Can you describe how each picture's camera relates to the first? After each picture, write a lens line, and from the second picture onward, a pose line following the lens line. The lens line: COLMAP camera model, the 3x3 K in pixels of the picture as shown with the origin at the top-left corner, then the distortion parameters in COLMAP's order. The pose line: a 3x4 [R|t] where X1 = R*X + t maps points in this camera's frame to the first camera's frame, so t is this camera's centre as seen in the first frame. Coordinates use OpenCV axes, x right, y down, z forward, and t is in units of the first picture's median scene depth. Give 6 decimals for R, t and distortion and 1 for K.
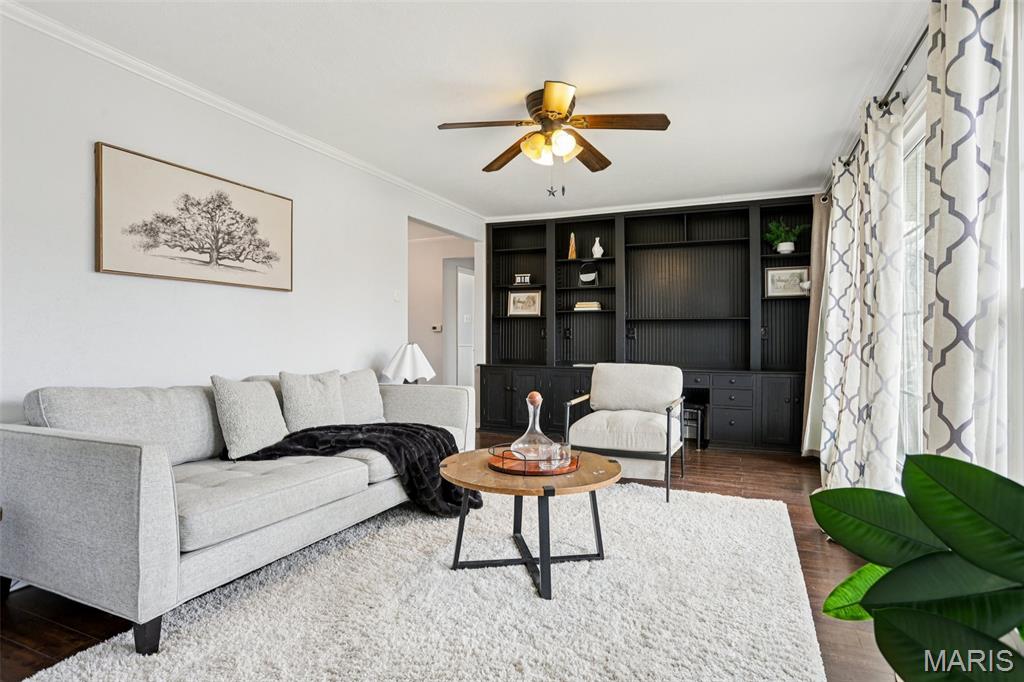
lens RADIAL K [[549.9, 0, 512.0], [0, 549.9, 341.0], [0, 0, 1]] dist [-0.026452, 0.000277]
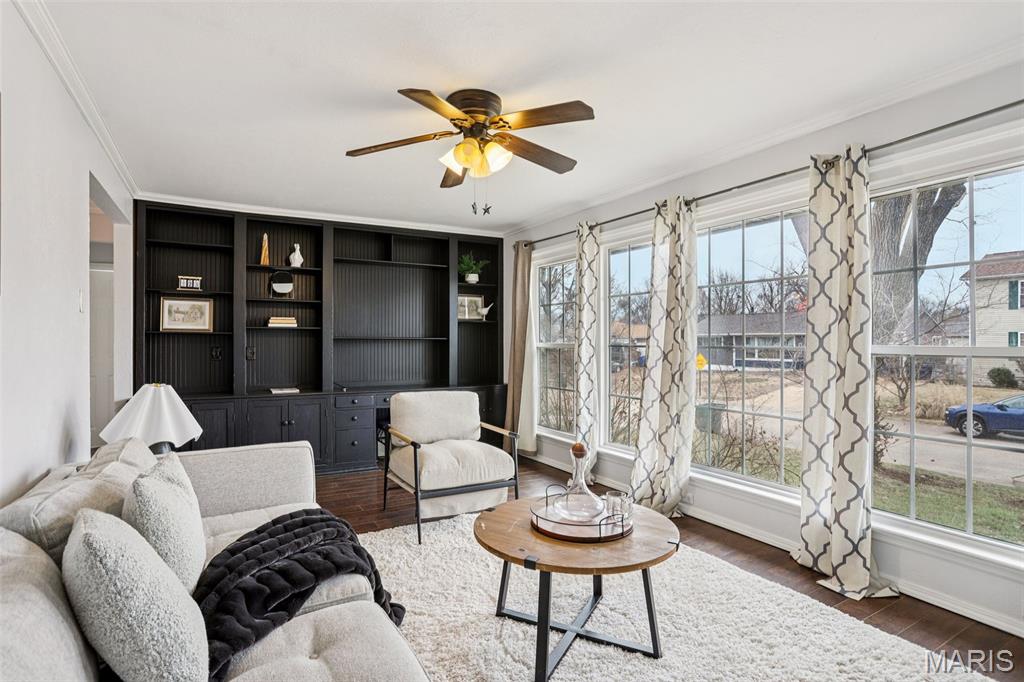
lens RADIAL K [[512.1, 0, 512.0], [0, 512.1, 341.0], [0, 0, 1]] dist [-0.070867, 0.027115]
pose [[0.595915, -0.001967, 0.803045, -0.286482], [0.004688, 0.999988, -0.001029, -0.031309], [-0.803033, 0.004378, 0.595918, 0.246211]]
